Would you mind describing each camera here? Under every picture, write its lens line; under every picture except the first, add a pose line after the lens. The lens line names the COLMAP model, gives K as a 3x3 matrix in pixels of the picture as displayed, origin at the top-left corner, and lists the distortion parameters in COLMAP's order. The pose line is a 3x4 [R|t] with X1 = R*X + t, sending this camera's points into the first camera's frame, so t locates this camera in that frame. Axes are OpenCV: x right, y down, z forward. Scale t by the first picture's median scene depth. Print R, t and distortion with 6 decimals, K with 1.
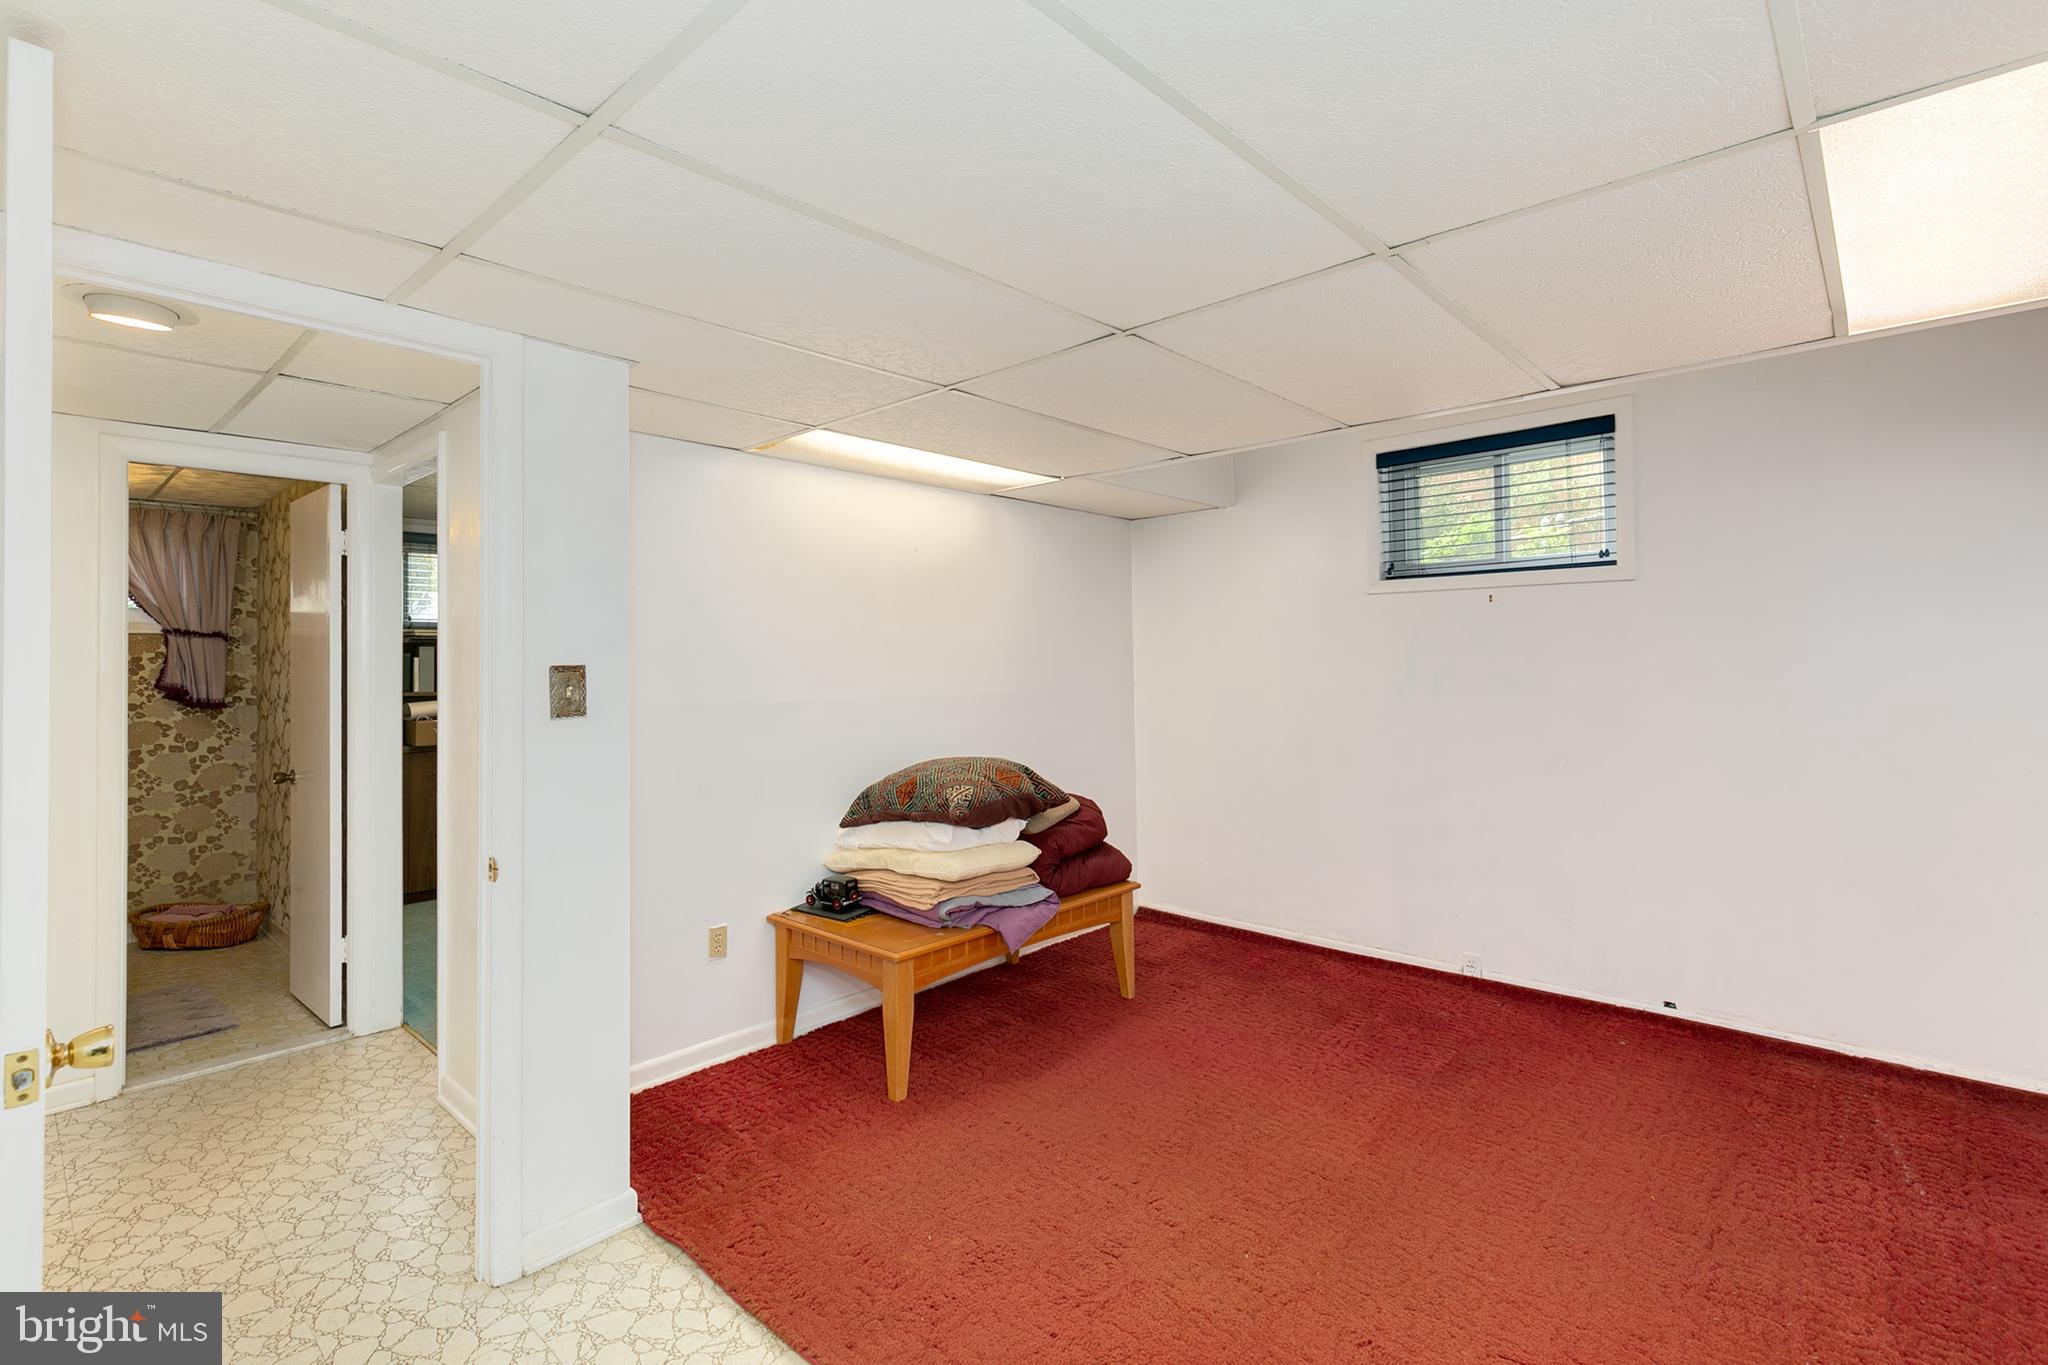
lens RADIAL K [[935.1, 0, 1027.1], [0, 935.1, 675.5], [0, 0, 1]] dist [-0.000154, -0.000083]
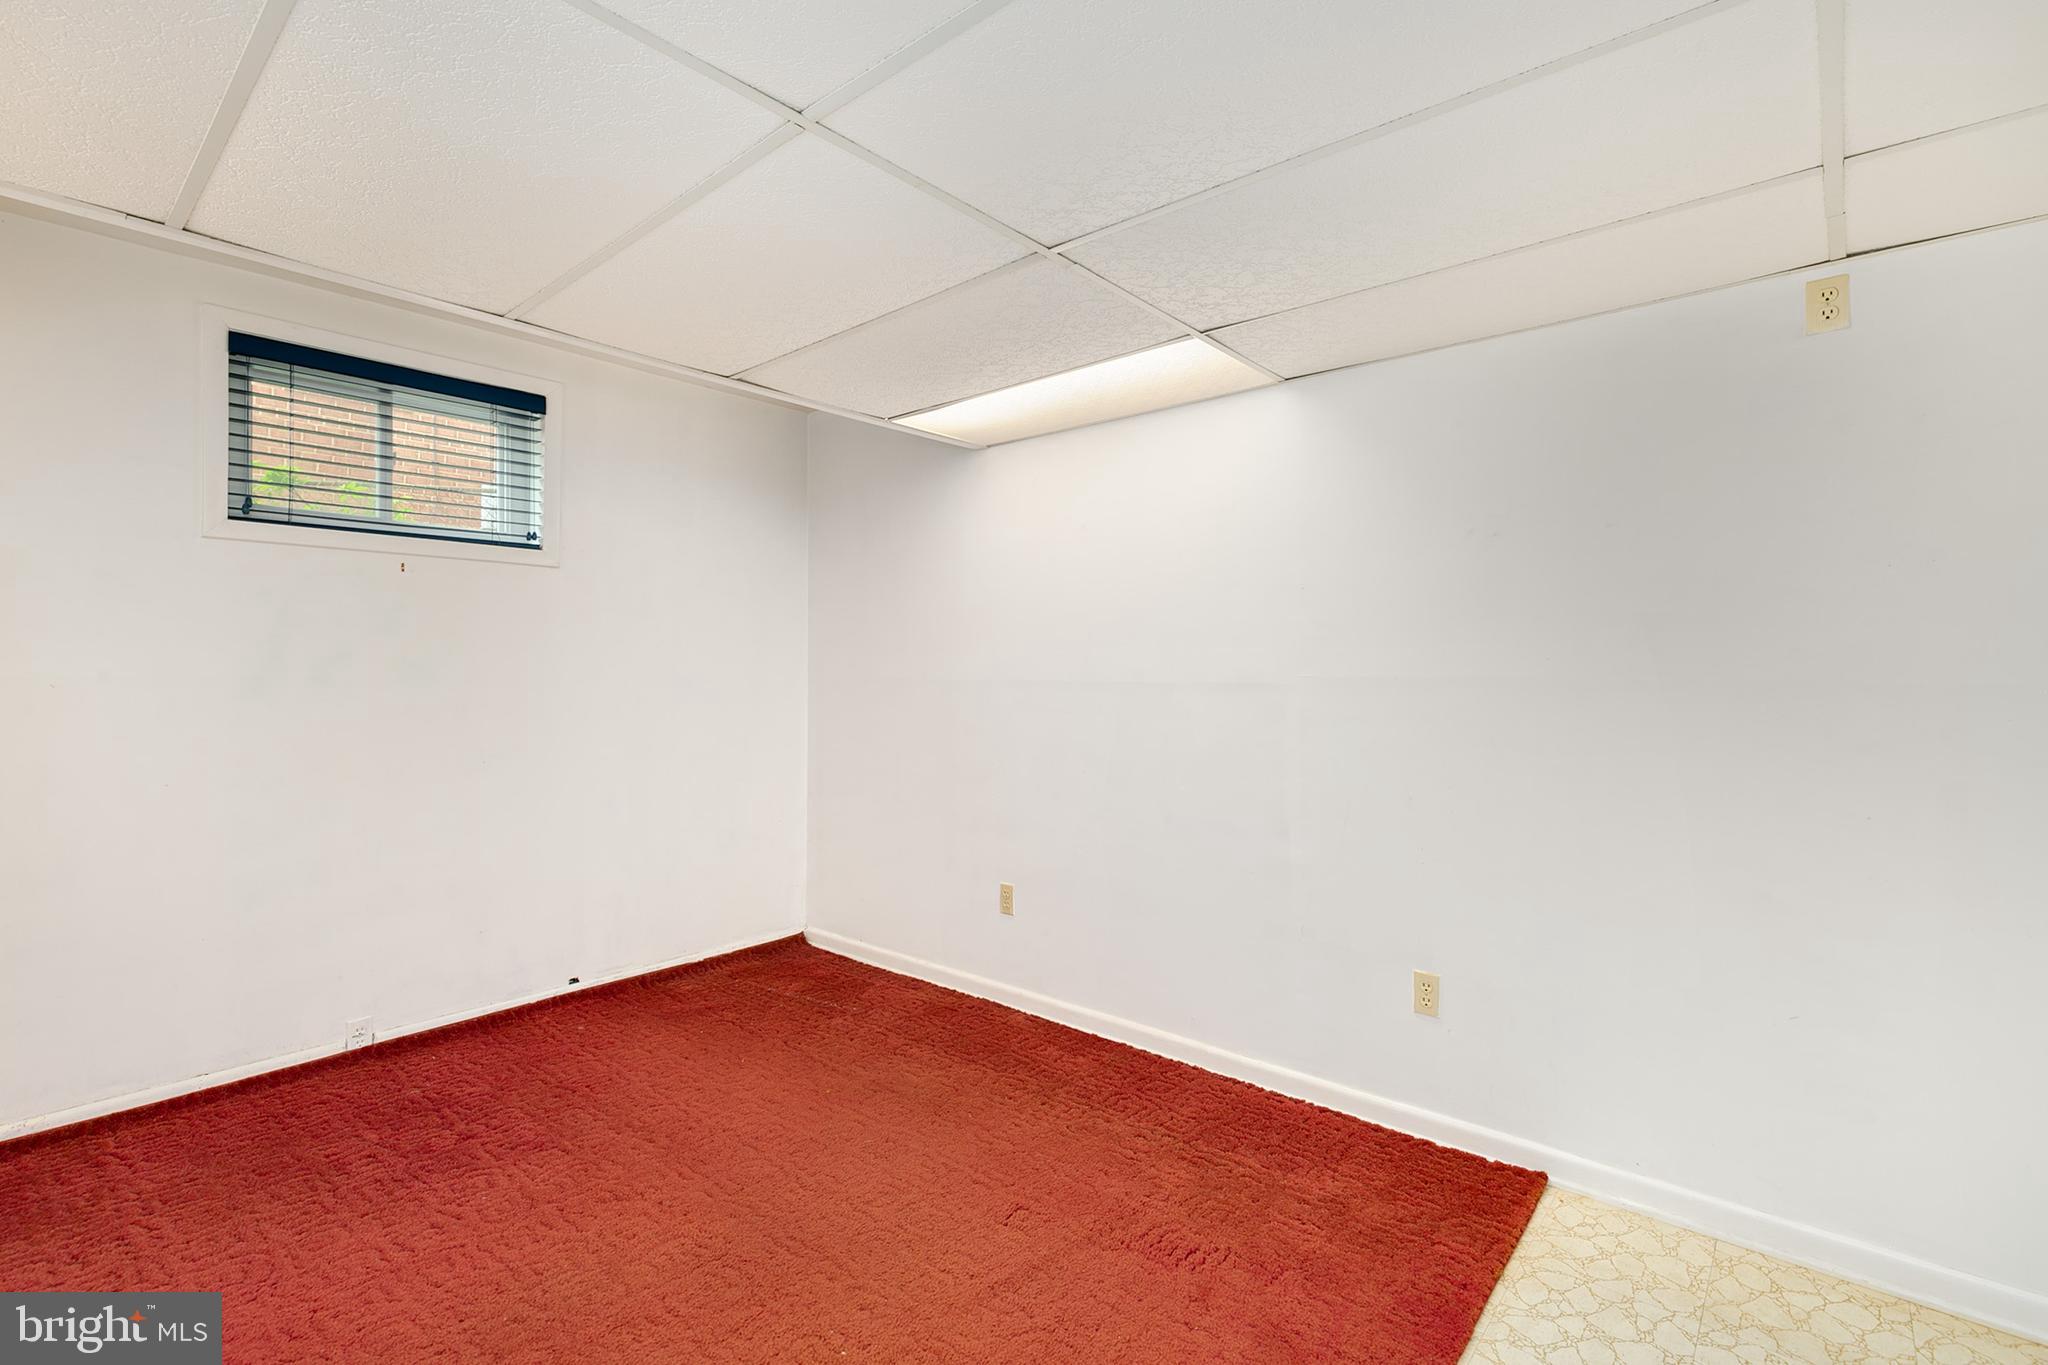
lens RADIAL K [[935.1, 0, 1036.4], [0, 935.1, 684.2], [0, 0, 1]] dist [-0.000154, -0.000083]
pose [[-0.034889, -0.014591, 0.999285, -0.356012], [0.004793, 0.999879, 0.014767, 0.009583], [-0.999380, 0.005305, -0.034814, 0.507862]]
